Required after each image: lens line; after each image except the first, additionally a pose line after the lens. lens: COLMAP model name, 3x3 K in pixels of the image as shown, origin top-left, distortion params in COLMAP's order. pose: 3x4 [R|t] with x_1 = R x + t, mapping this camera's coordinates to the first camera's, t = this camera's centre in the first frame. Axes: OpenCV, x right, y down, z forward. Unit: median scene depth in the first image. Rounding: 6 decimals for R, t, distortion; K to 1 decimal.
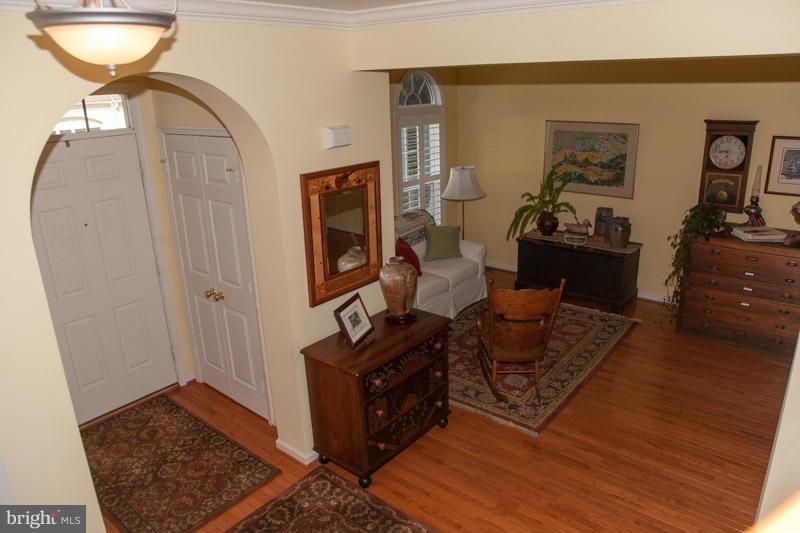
lens RADIAL K [[552.4, 0, 399.2], [0, 552.4, 266.8], [0, 0, 1]] dist [-0.116690, 0.048801]
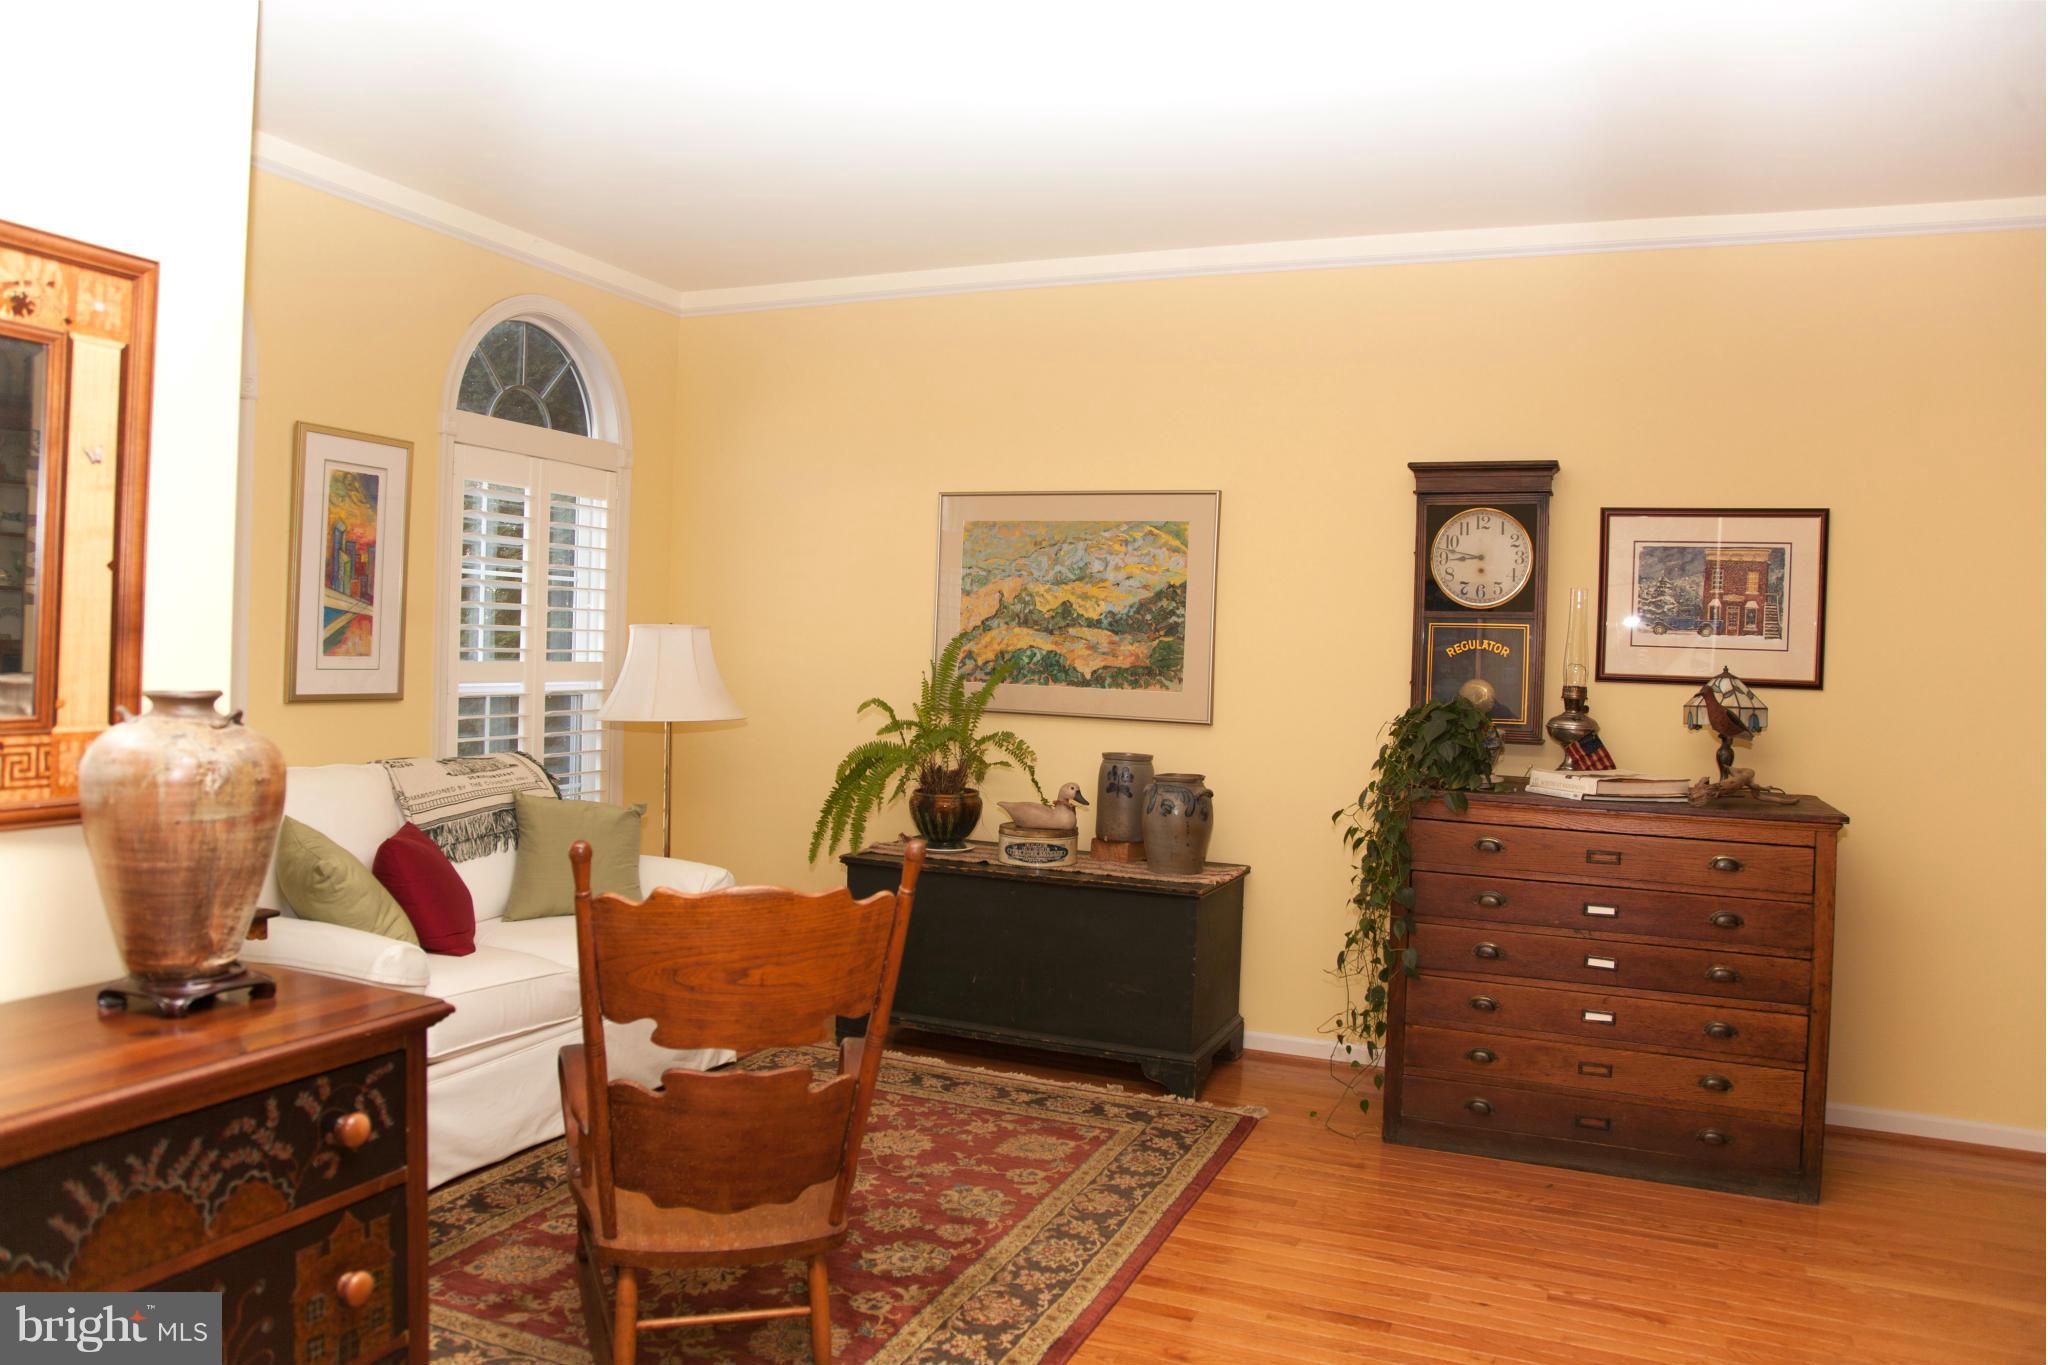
lens RADIAL K [[1414.1, 0, 1042.2], [0, 1414.1, 678.1], [0, 0, 1]] dist [-0.116690, 0.048801]
pose [[0.954838, 0.058213, 0.291368, 0.103064], [0.030268, 0.956461, -0.290287, 0.091305], [-0.295580, 0.285996, 0.911504, 0.289128]]
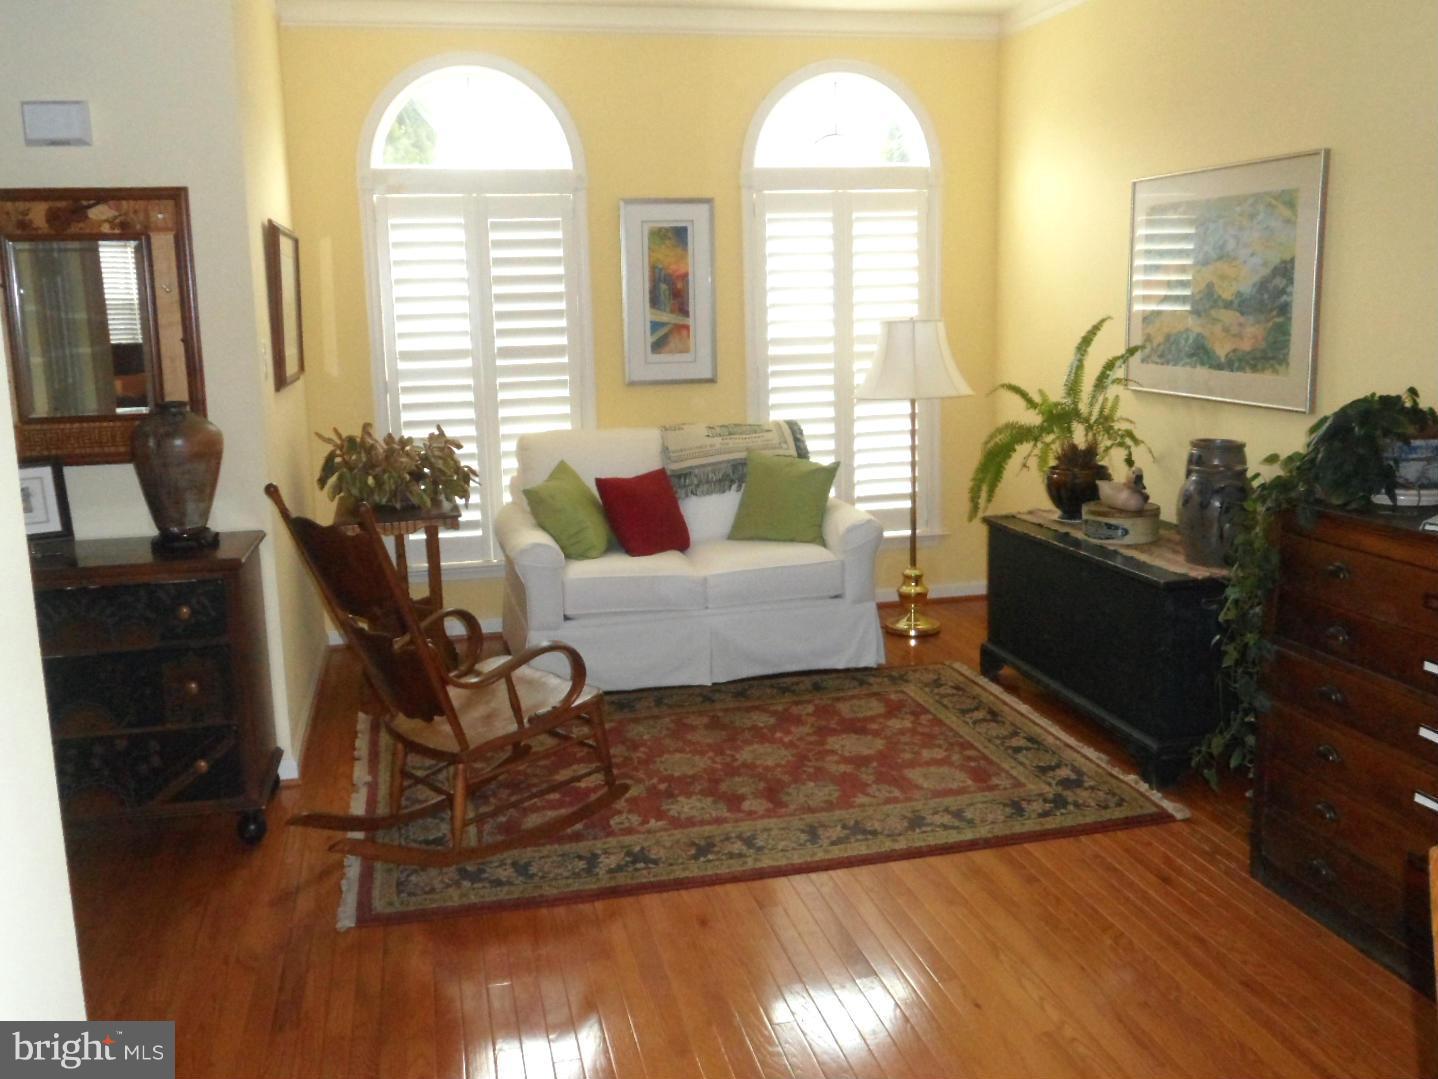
lens RADIAL K [[1262.0, 0, 716.0], [0, 1262.0, 540.2], [0, 0, 1]] dist [-0.045784, 0.004377]
pose [[0.792773, 0.128536, -0.595810, 0.630819], [-0.193488, 0.980022, -0.046027, 0.036547], [0.577991, 0.151771, 0.801805, 0.309260]]
